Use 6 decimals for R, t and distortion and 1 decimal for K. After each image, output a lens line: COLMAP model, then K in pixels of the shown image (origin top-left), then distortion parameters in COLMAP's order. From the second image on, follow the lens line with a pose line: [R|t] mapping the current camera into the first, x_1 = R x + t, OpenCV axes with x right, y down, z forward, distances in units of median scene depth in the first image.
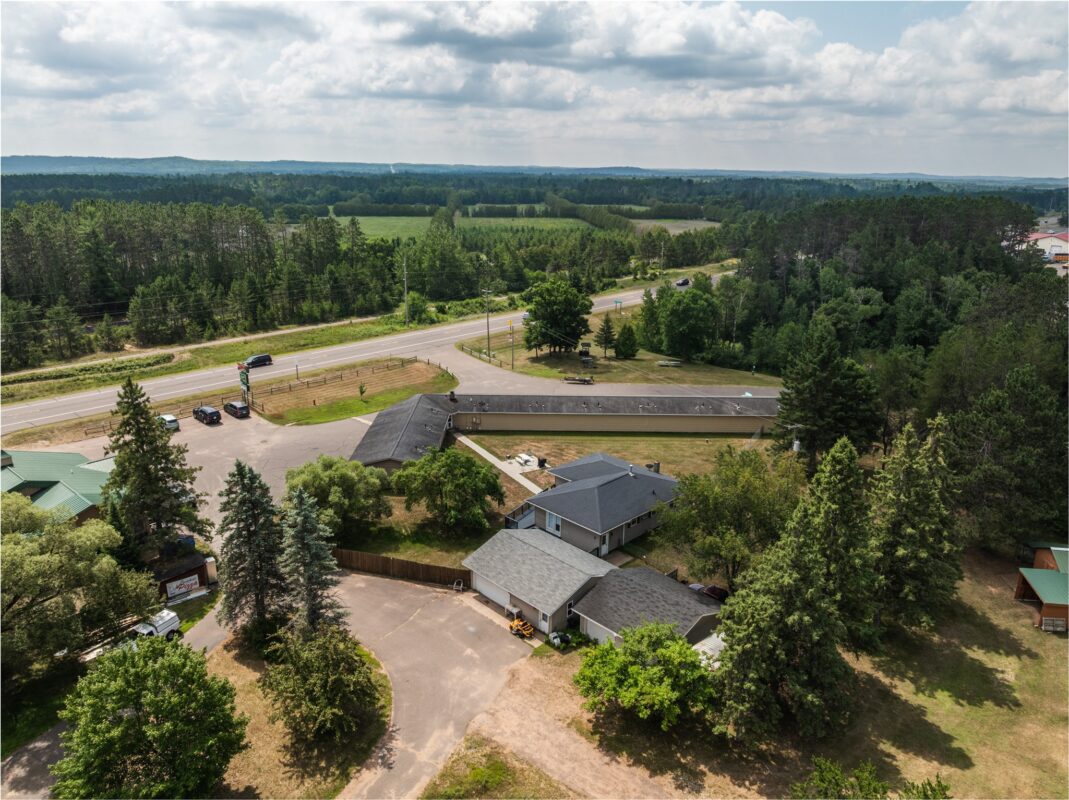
lens RADIAL K [[751.4, 0, 534.5], [0, 751.4, 400.0], [0, 0, 1]] dist [-0.026621, -0.003265]
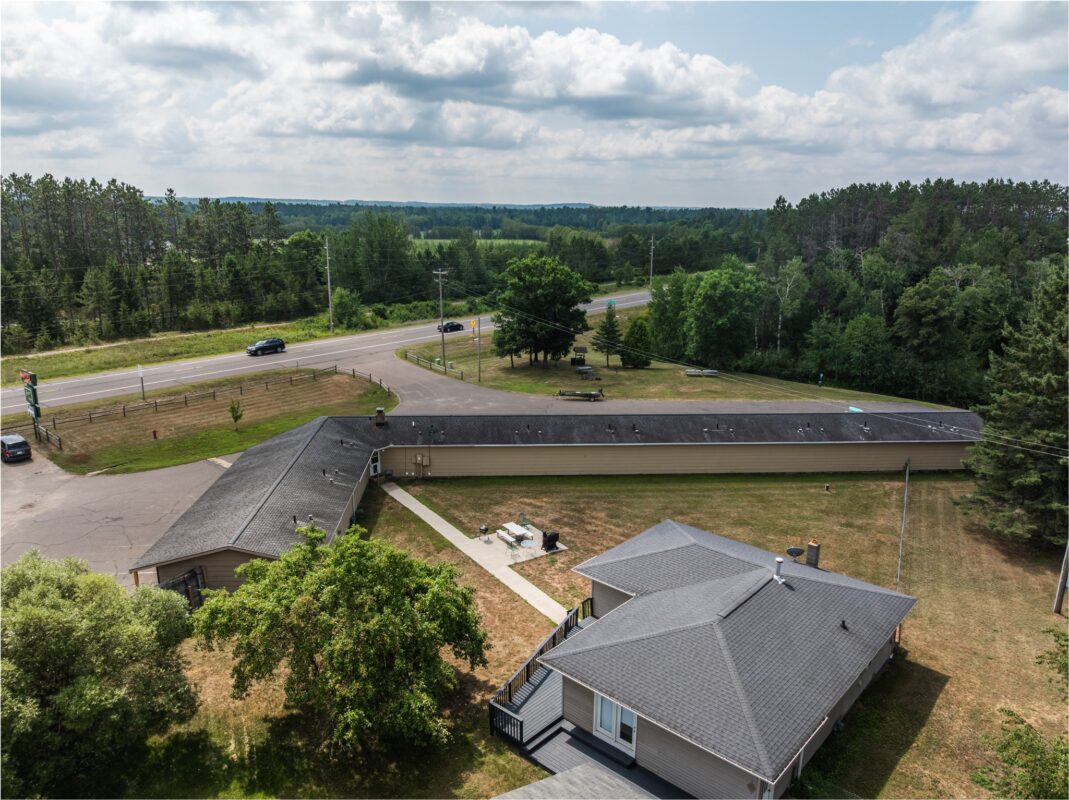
lens RADIAL K [[751.4, 0, 534.5], [0, 751.4, 400.0], [0, 0, 1]] dist [-0.026621, -0.003265]
pose [[0.998122, -0.015333, 0.059315, -0.019412], [0.018146, 0.998722, -0.047175, 0.007665], [-0.058516, 0.048163, 0.997124, 0.317164]]
